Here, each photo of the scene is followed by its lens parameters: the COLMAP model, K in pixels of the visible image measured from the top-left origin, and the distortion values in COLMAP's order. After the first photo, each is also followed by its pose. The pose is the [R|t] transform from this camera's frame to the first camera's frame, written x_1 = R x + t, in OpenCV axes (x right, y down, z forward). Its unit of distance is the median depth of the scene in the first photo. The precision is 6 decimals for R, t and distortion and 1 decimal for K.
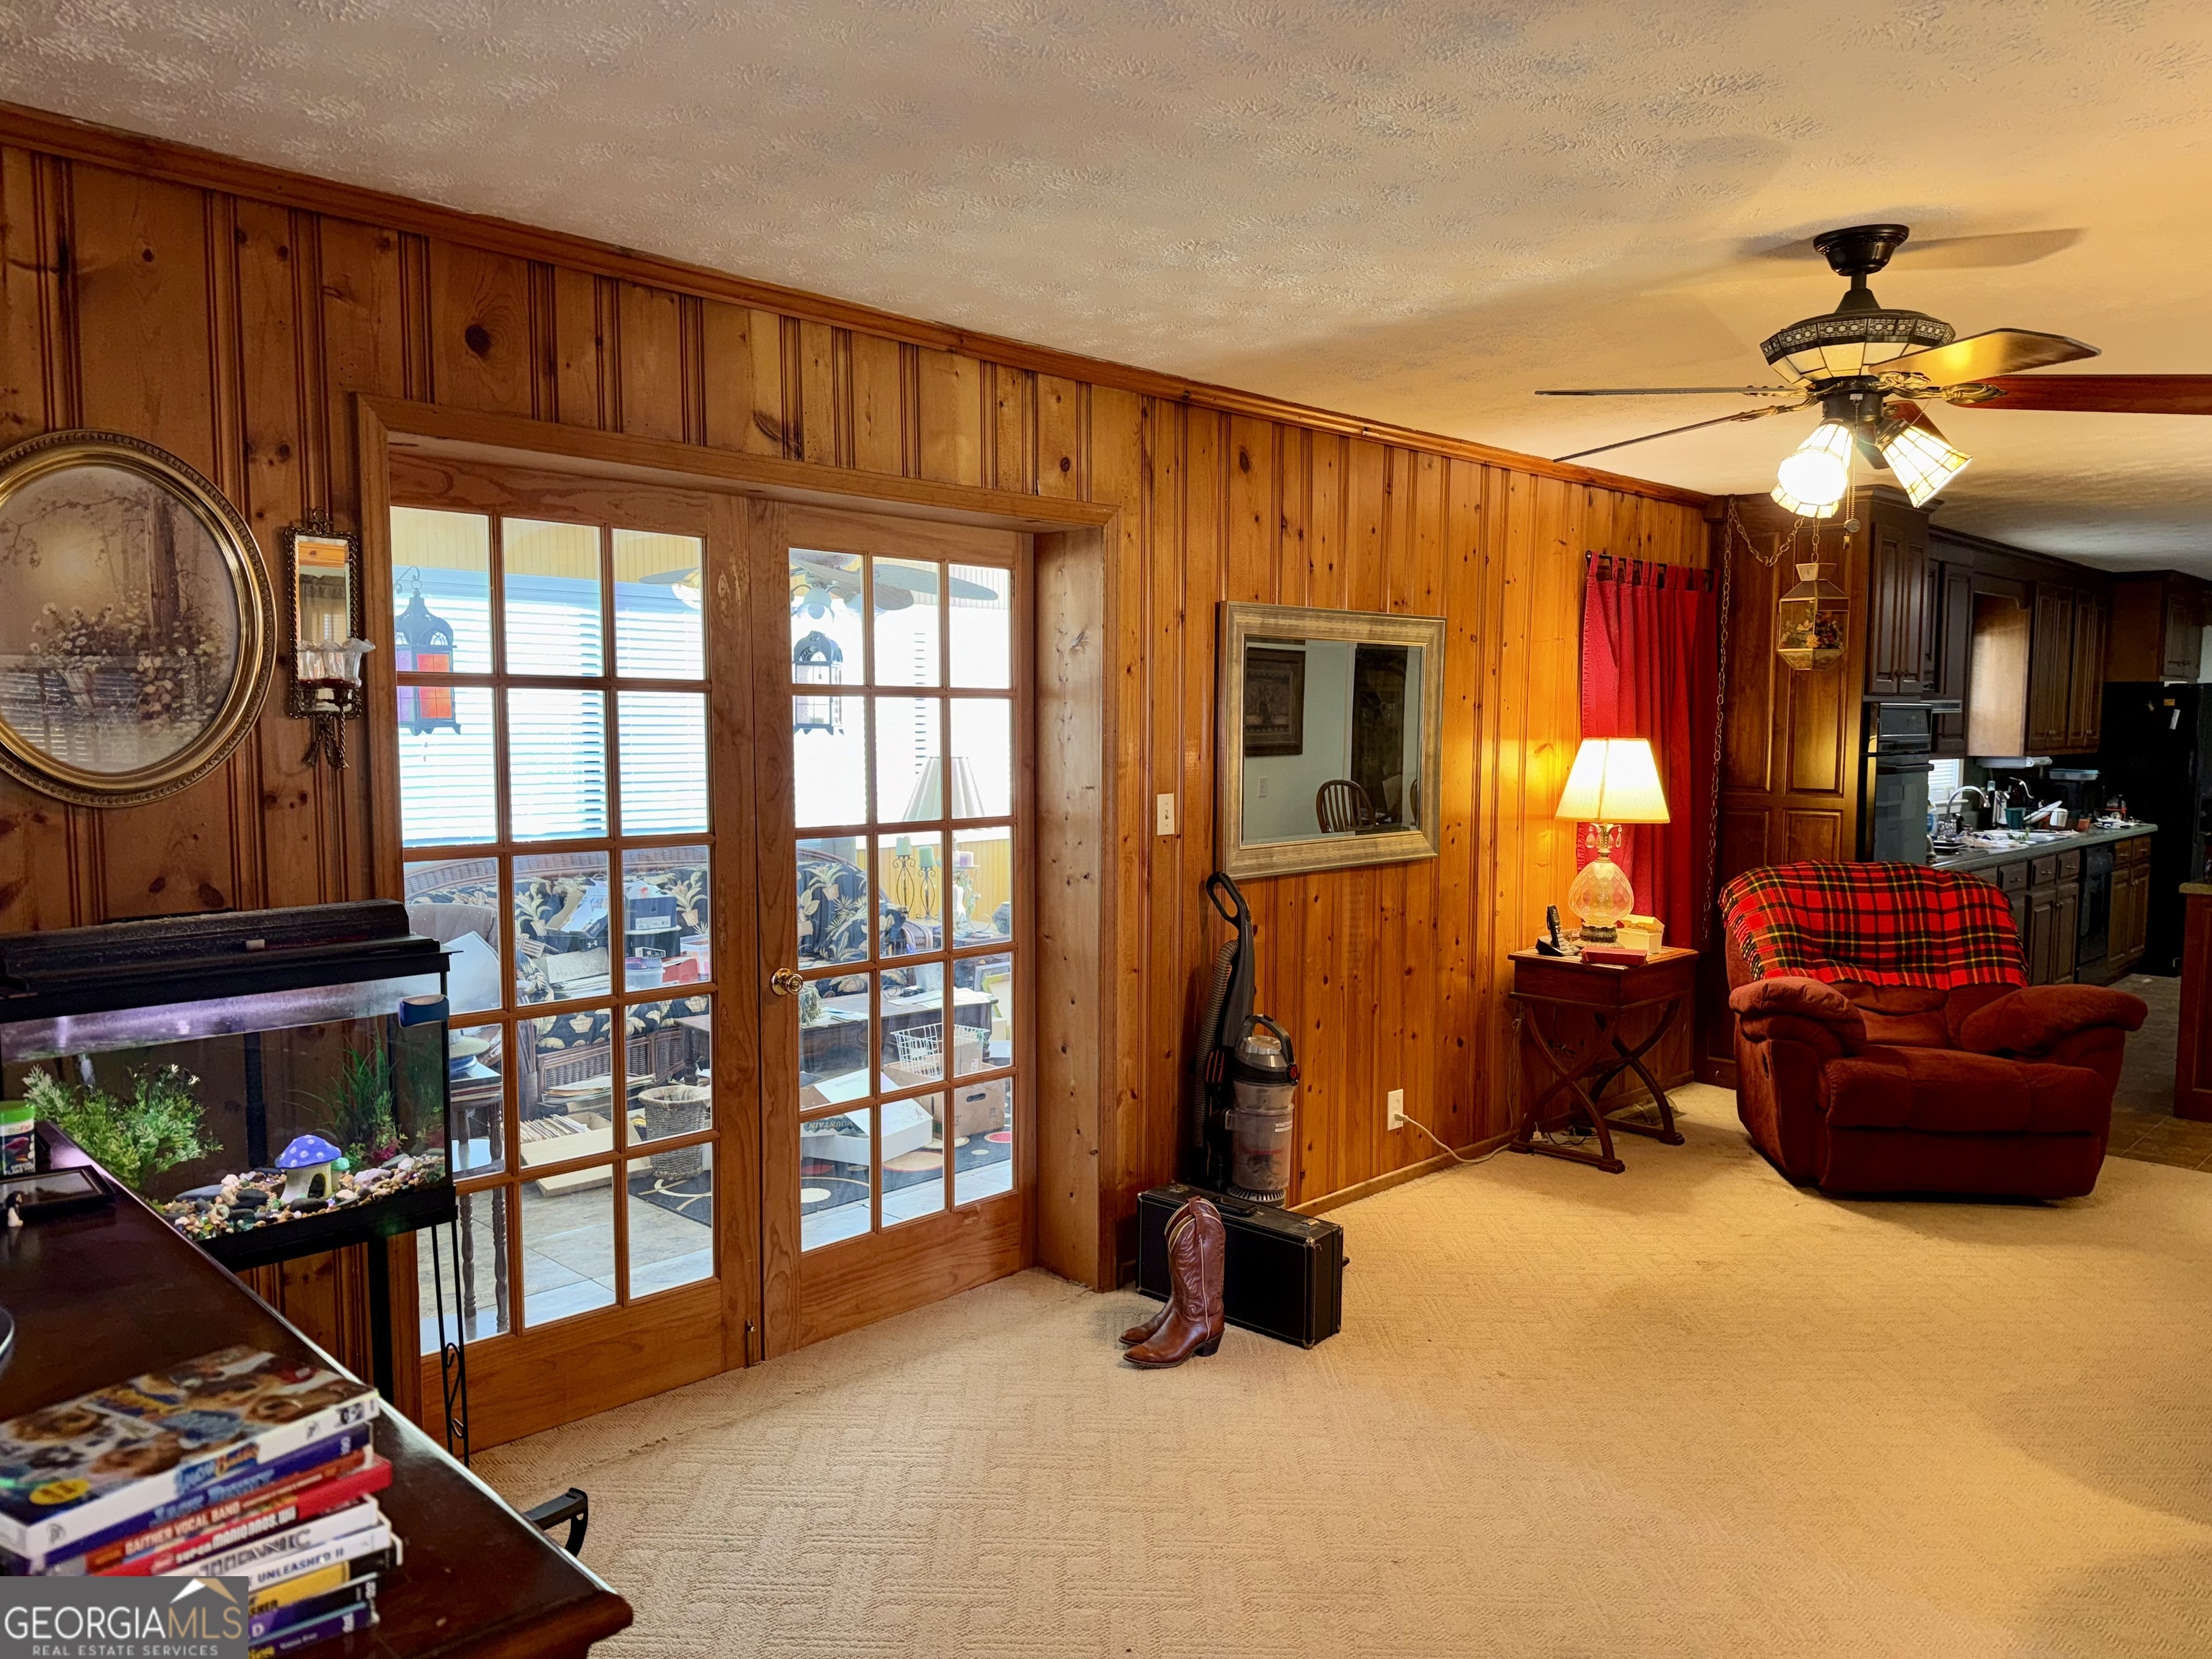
lens RADIAL K [[1578.1, 0, 1106.0], [0, 1578.1, 829.5], [0, 0, 1]] dist [-0.003457, -0.001375]
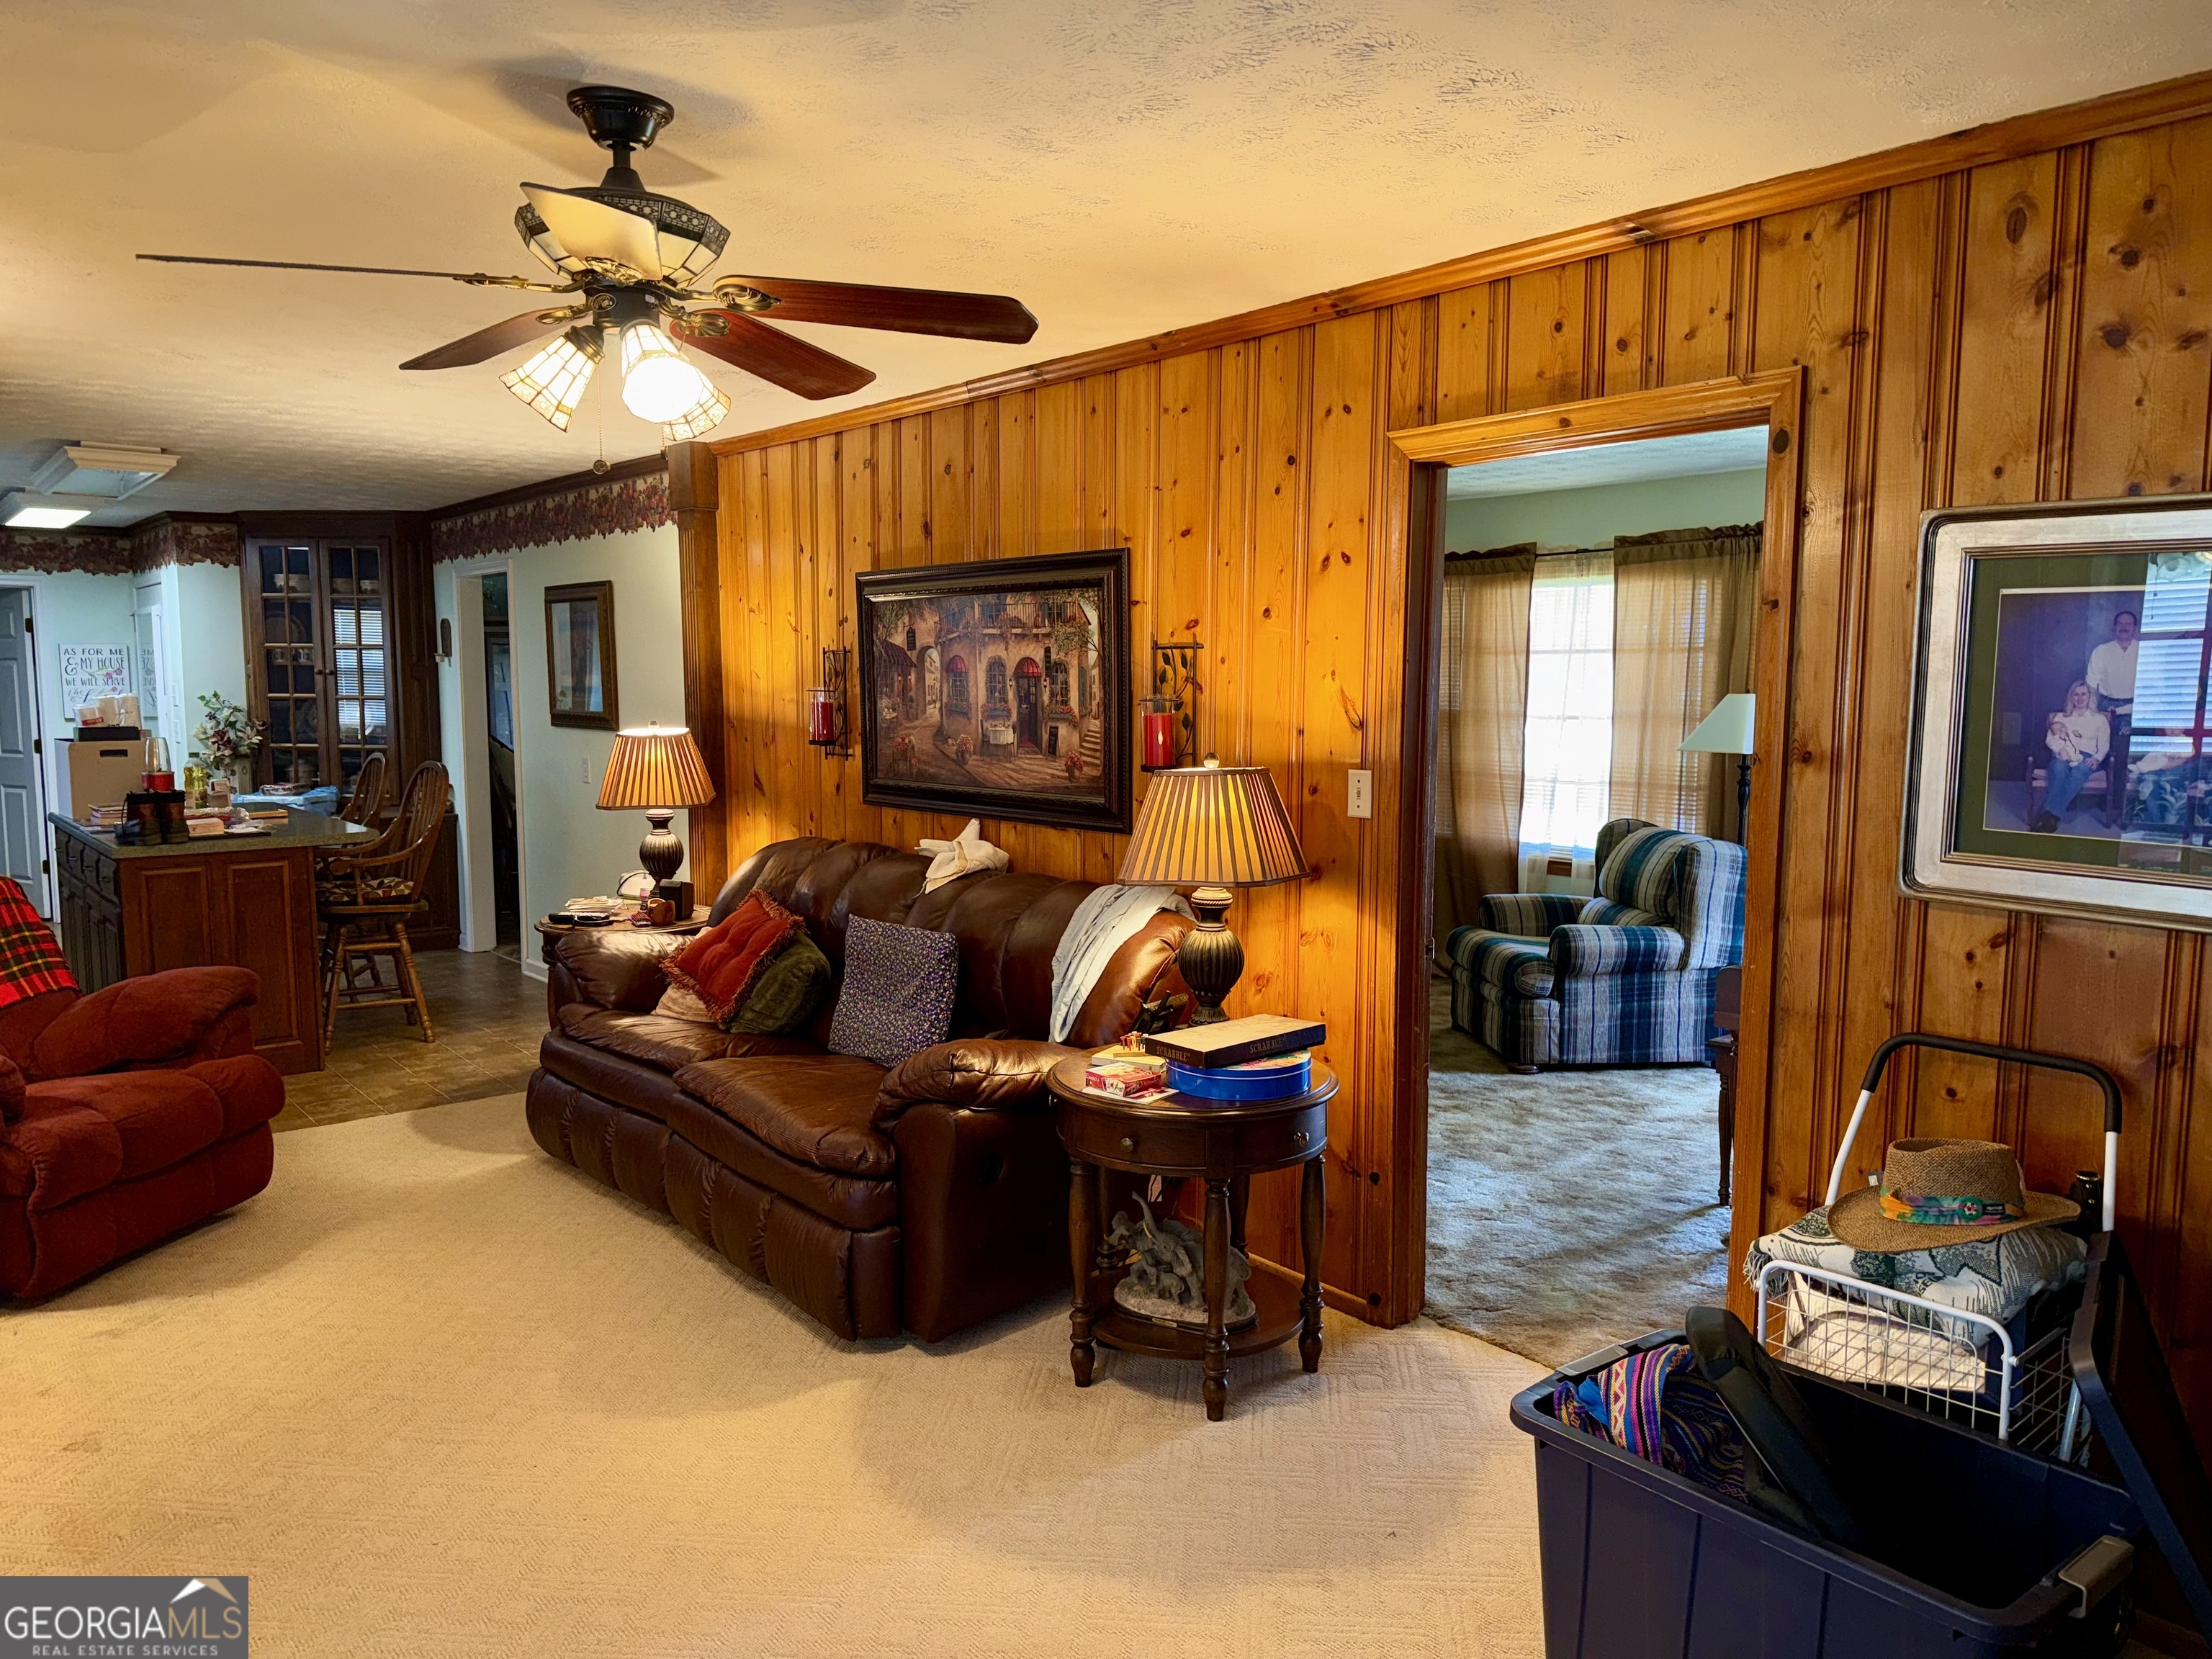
lens RADIAL K [[1578.1, 0, 1106.0], [0, 1578.1, 829.5], [0, 0, 1]] dist [-0.003457, -0.001375]
pose [[0.080359, -0.102539, 0.991478, -0.297075], [0.068668, 0.992901, 0.097121, -0.042154], [-0.994398, 0.060279, 0.086829, 0.539585]]
